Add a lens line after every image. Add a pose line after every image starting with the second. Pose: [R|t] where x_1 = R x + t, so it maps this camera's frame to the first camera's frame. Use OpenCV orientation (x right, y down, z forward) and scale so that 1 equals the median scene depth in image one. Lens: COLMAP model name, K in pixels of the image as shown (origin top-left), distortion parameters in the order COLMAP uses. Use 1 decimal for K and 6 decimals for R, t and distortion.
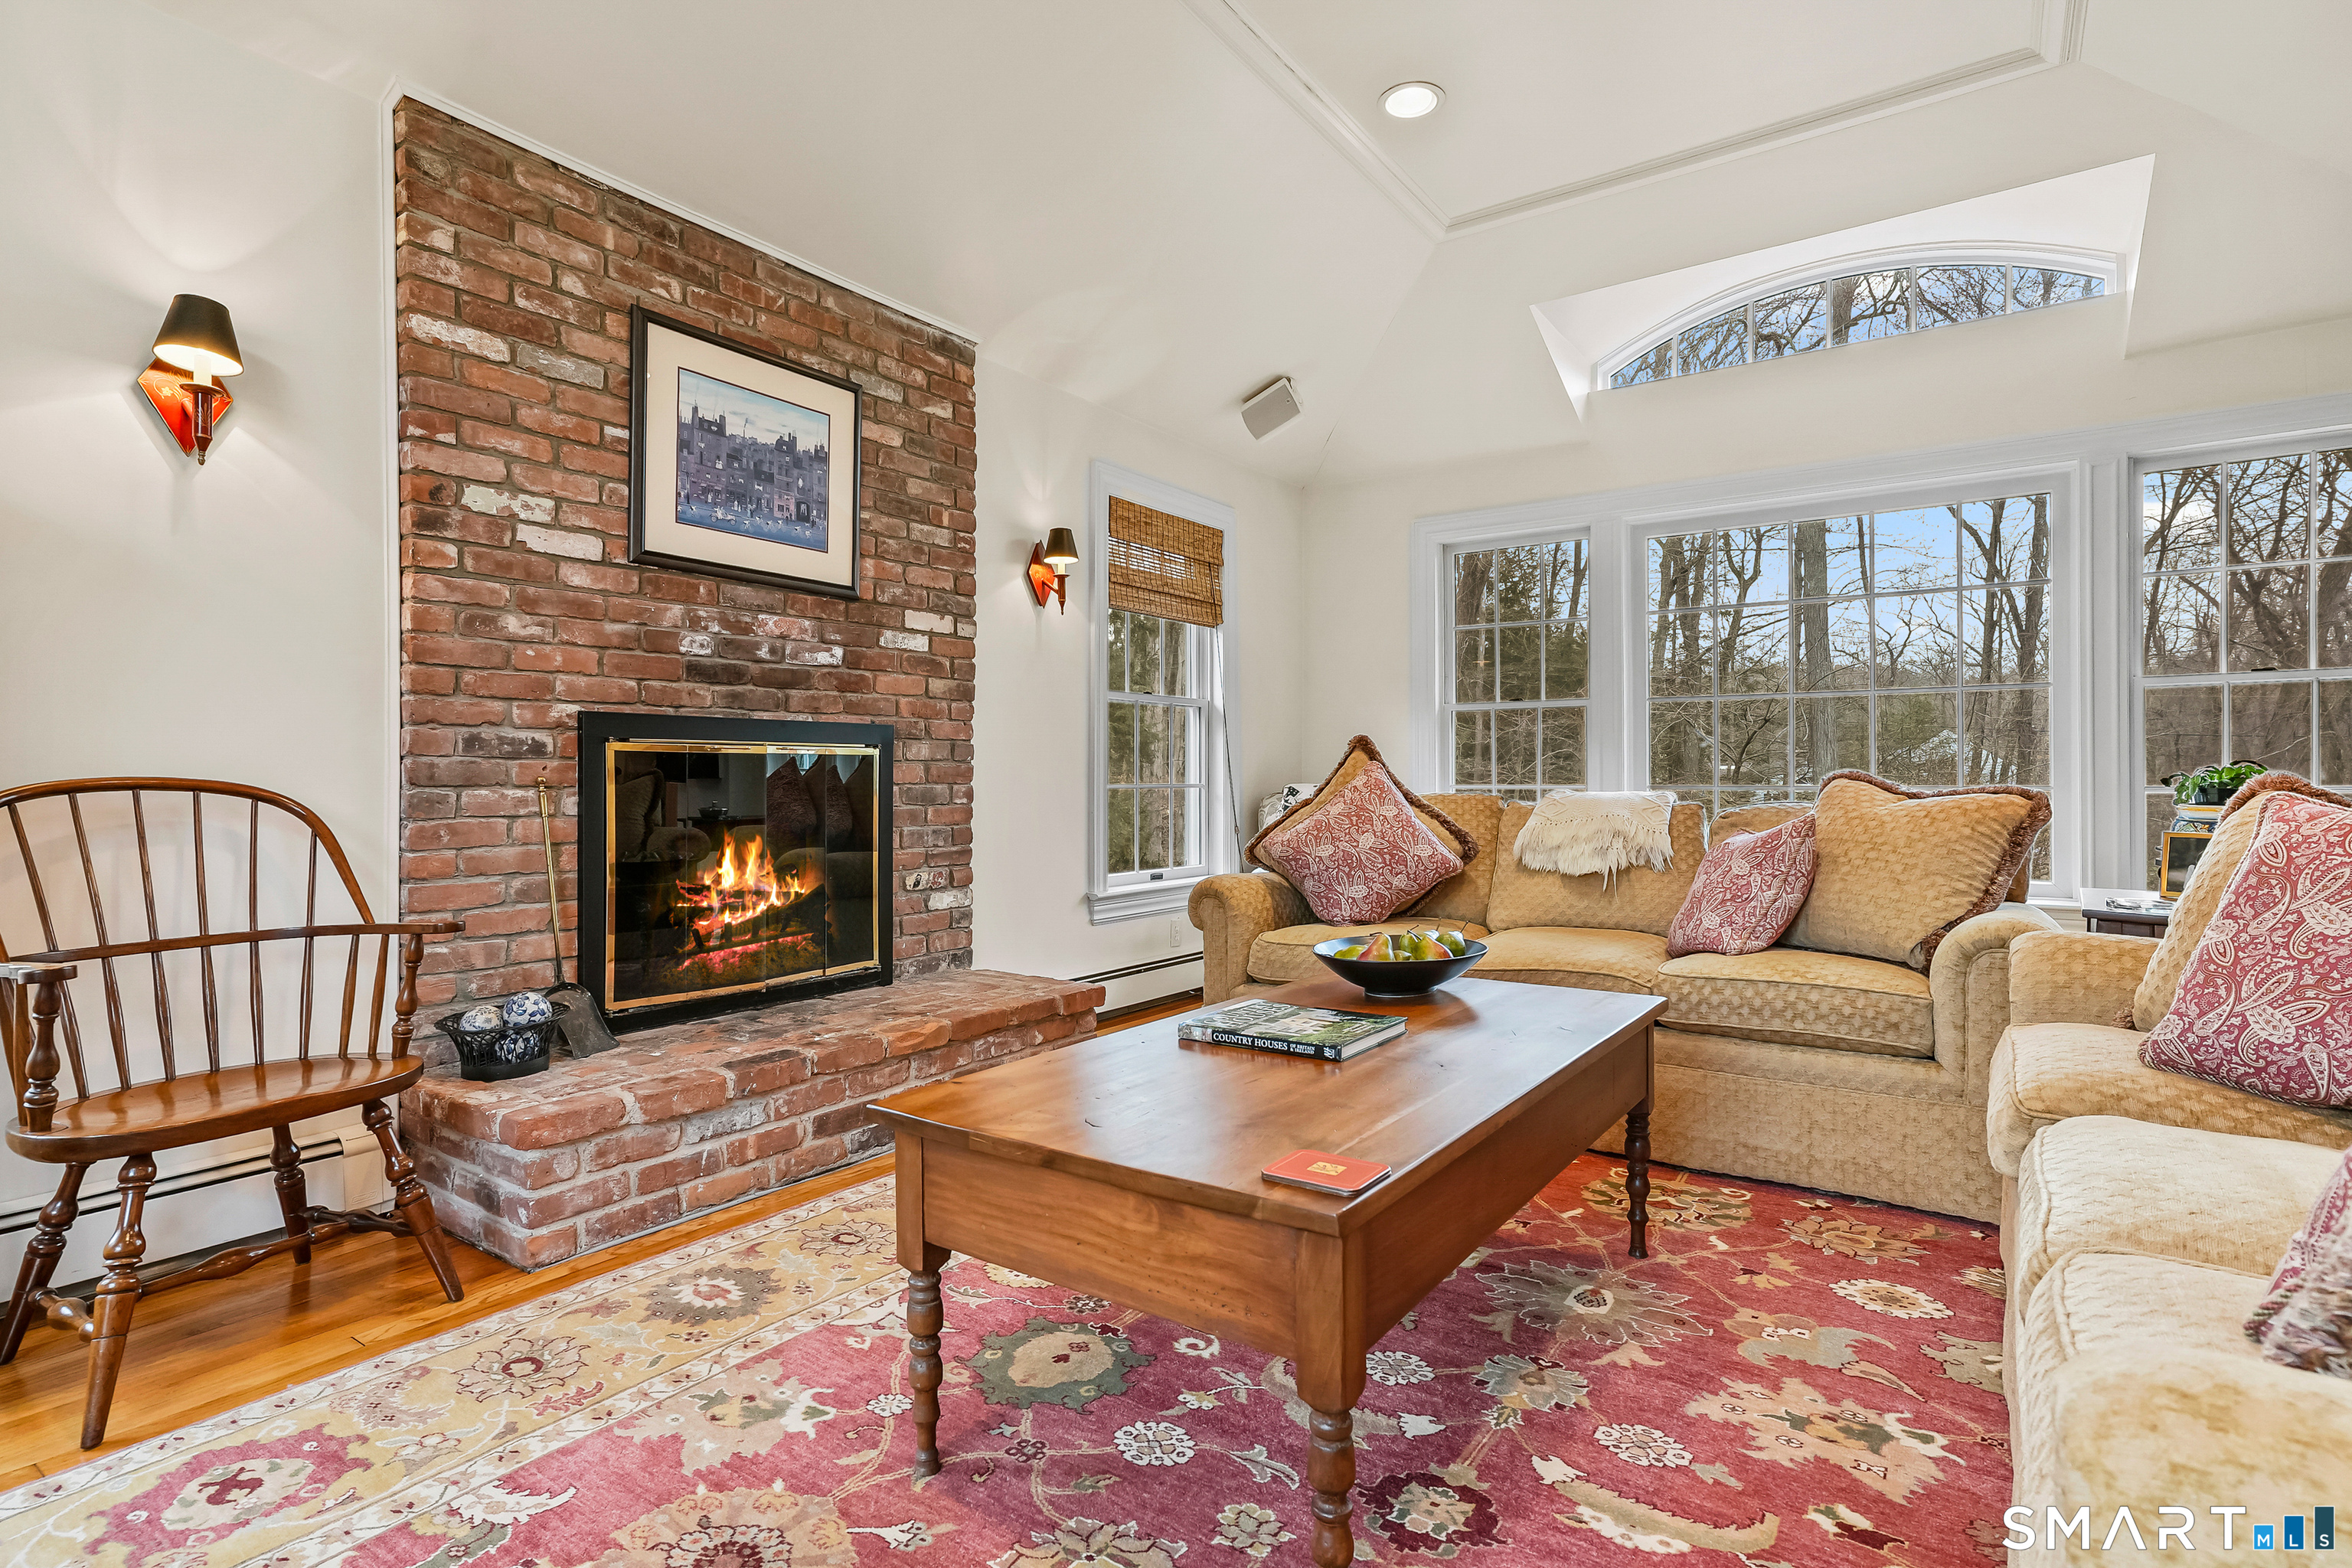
lens RADIAL K [[1090.4, 0, 1176.0], [0, 1090.4, 784.0], [0, 0, 1]] dist [-0.000108, 0.000536]
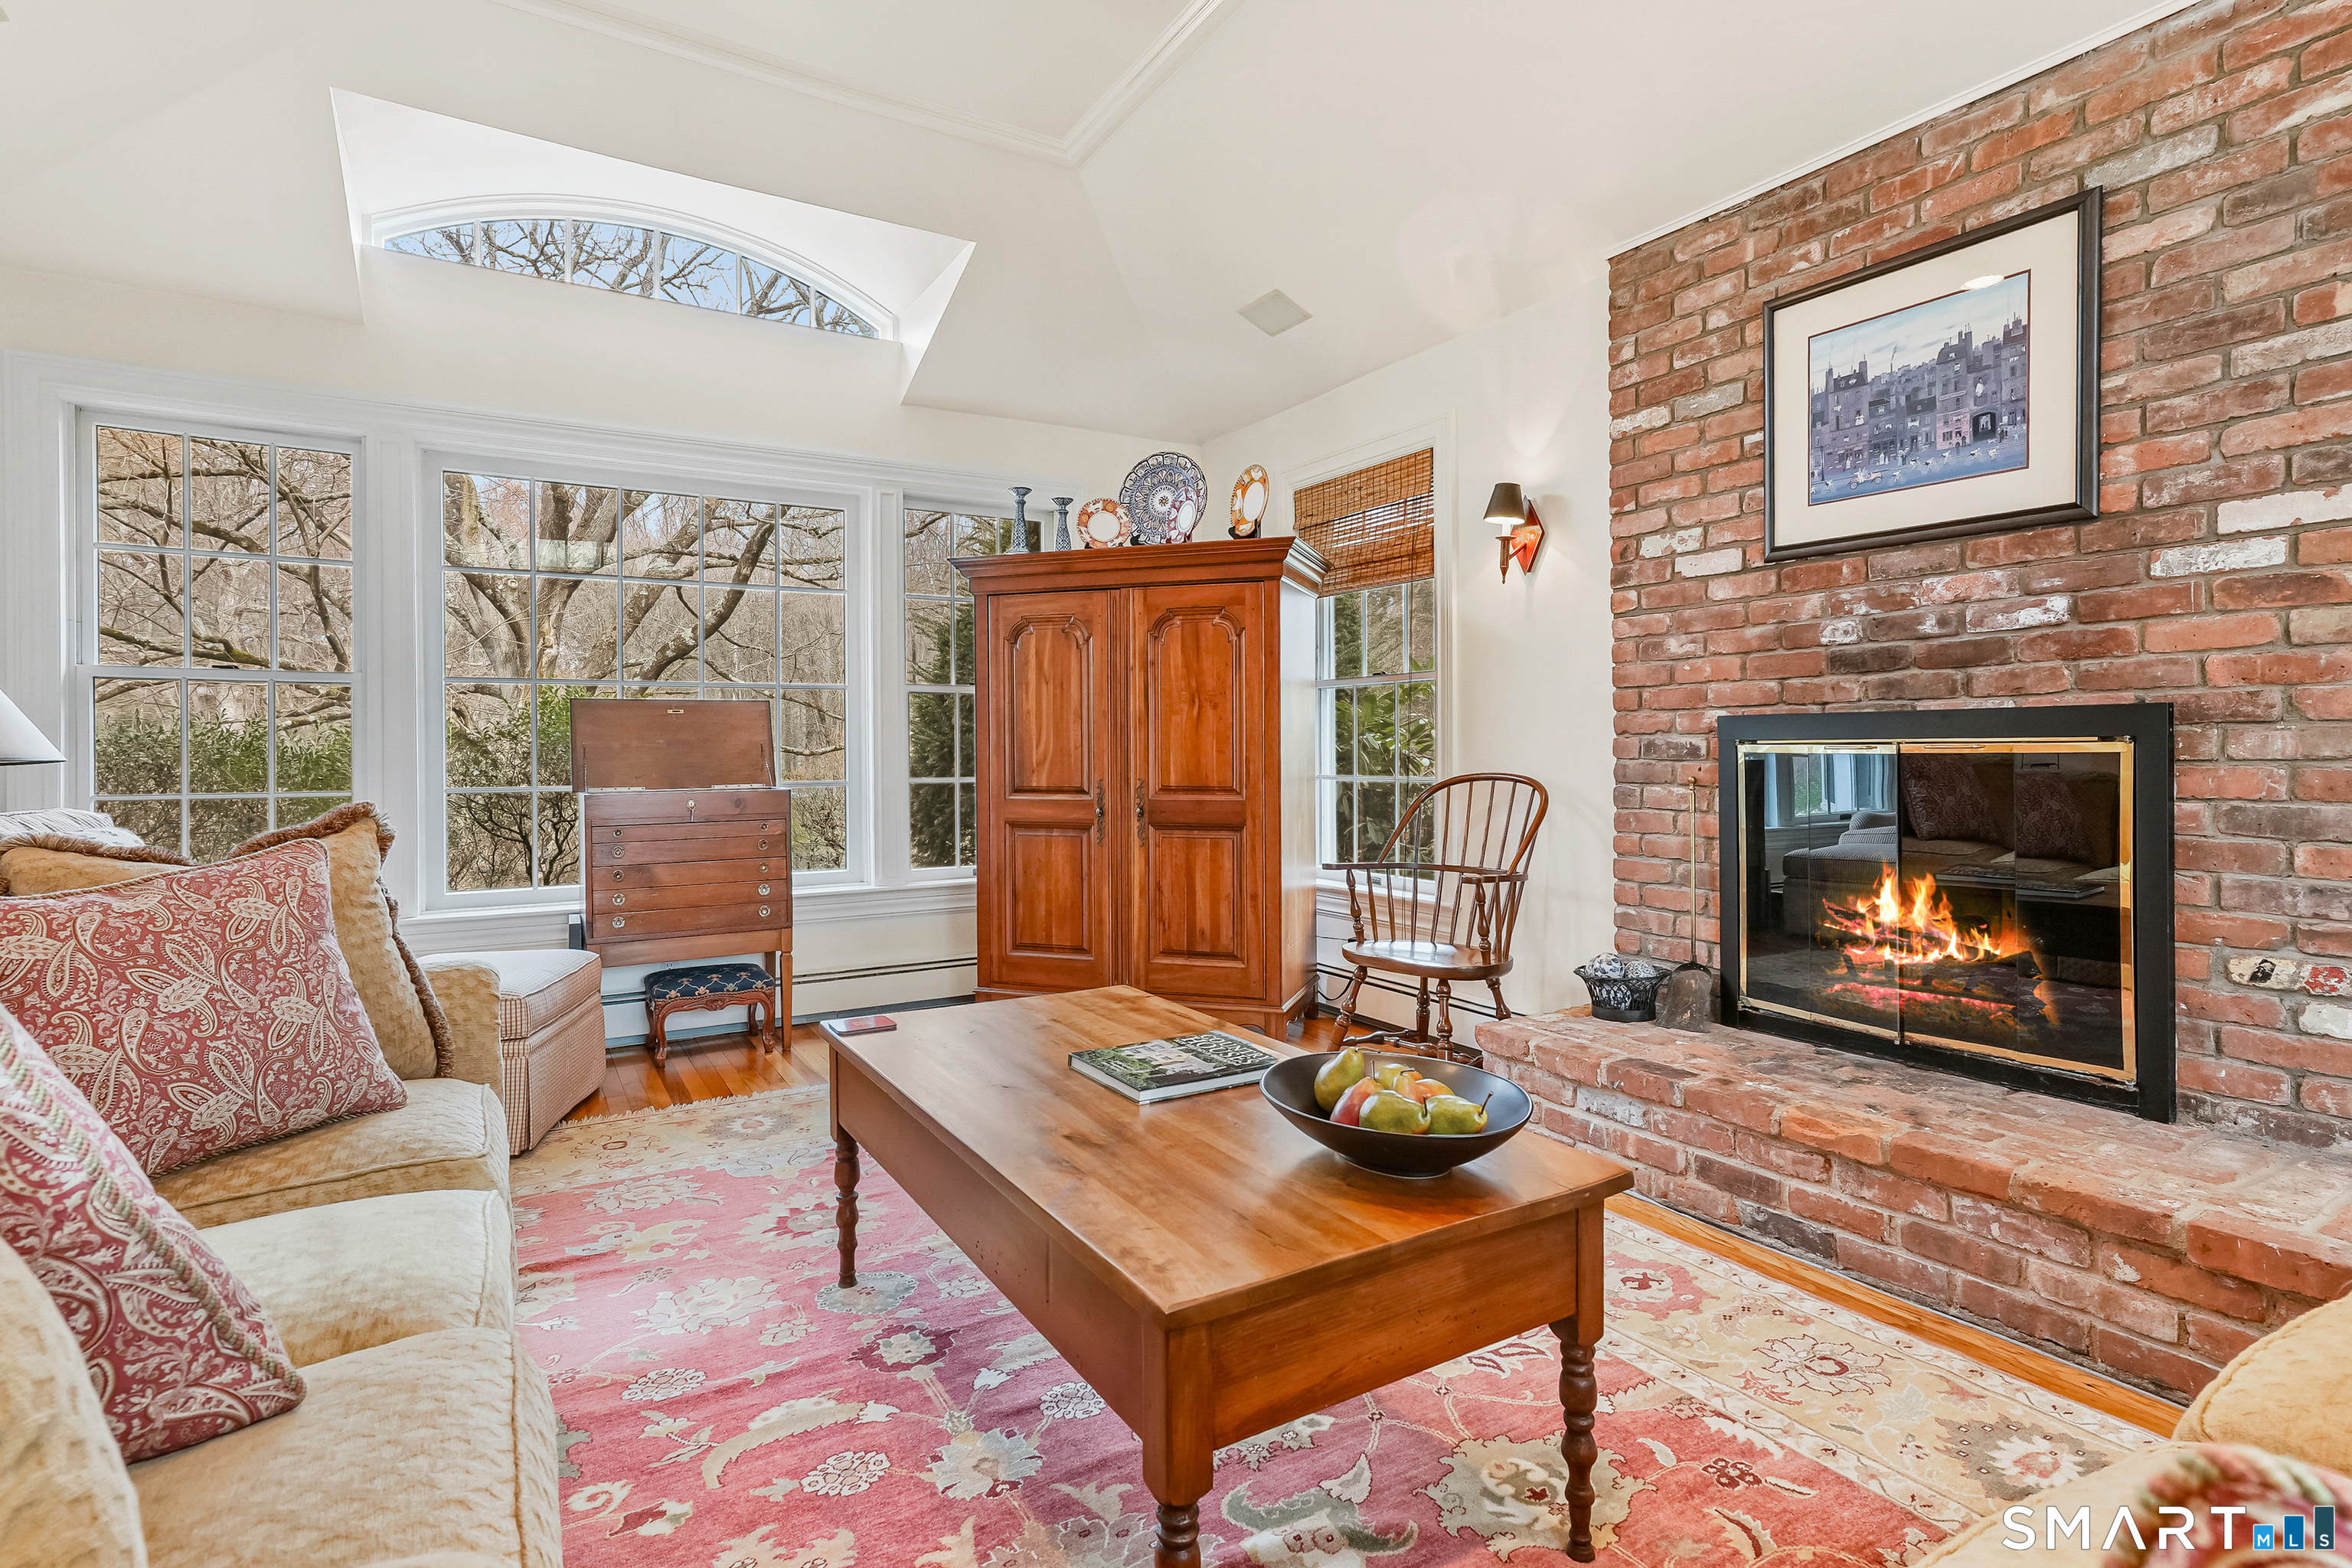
lens RADIAL K [[1185.2, 0, 1175.2], [0, 1185.2, 770.9], [0, 0, 1]] dist [-0.002092, 0.000112]
pose [[-0.390446, 0.026238, -0.920252, 0.705437], [0.004333, 0.999635, 0.026663, -0.044464], [0.920616, 0.006423, -0.390417, 0.920448]]
